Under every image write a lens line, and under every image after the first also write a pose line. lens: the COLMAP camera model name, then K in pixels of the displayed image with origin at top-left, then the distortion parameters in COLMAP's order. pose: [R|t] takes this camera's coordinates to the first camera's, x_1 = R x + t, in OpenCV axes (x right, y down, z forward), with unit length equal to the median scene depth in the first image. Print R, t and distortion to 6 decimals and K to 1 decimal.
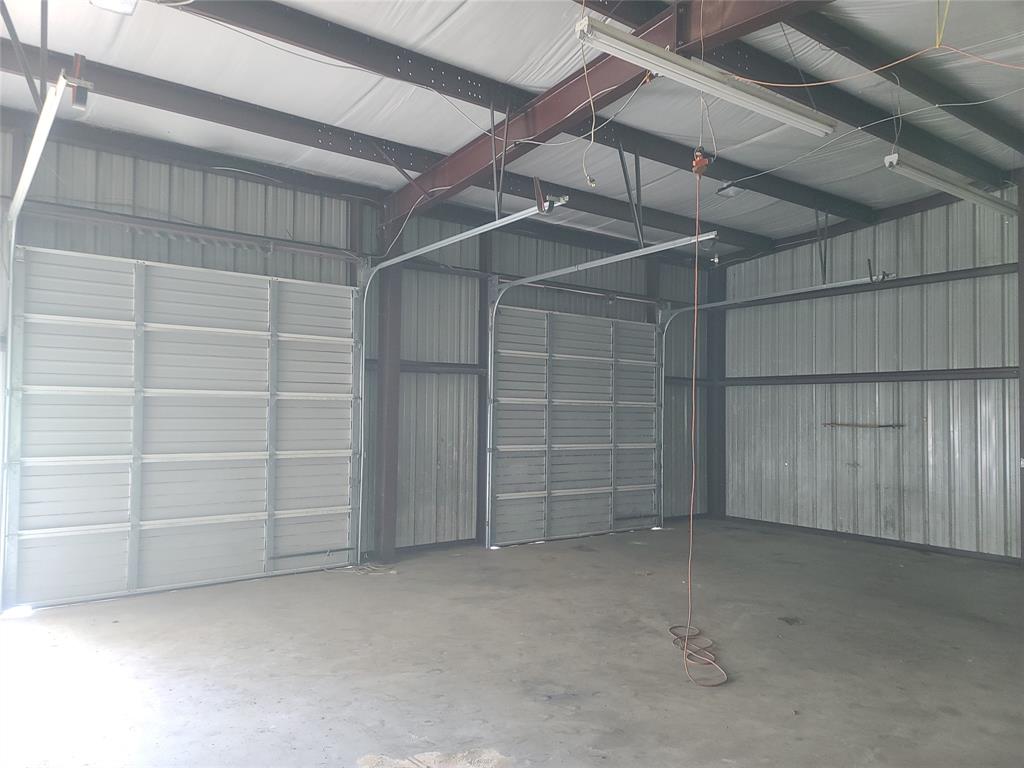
lens RADIAL K [[751.4, 0, 513.2], [0, 751.4, 386.5], [0, 0, 1]] dist [0.046852, 0.001188]
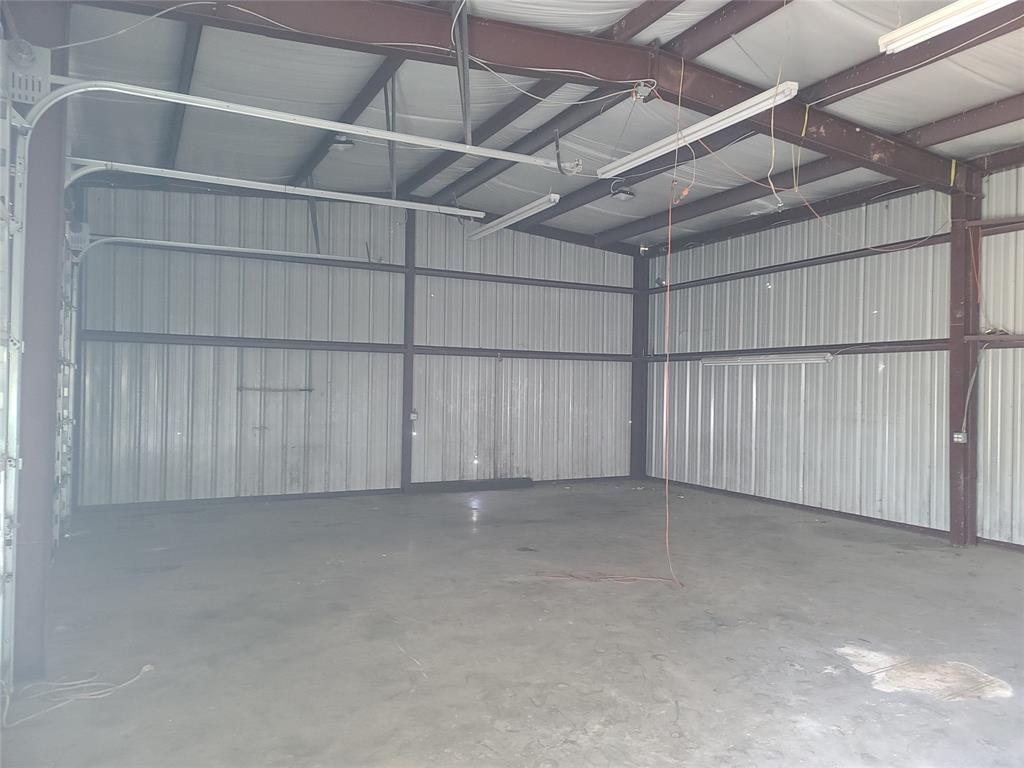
lens RADIAL K [[751.4, 0, 537.8], [0, 751.4, 390.4], [0, 0, 1]] dist [0.046852, 0.001188]
pose [[0.151101, -0.011230, 0.988454, -0.840073], [-0.047540, 0.998696, 0.018614, 0.026886], [-0.987374, -0.049804, 0.150370, 0.816249]]
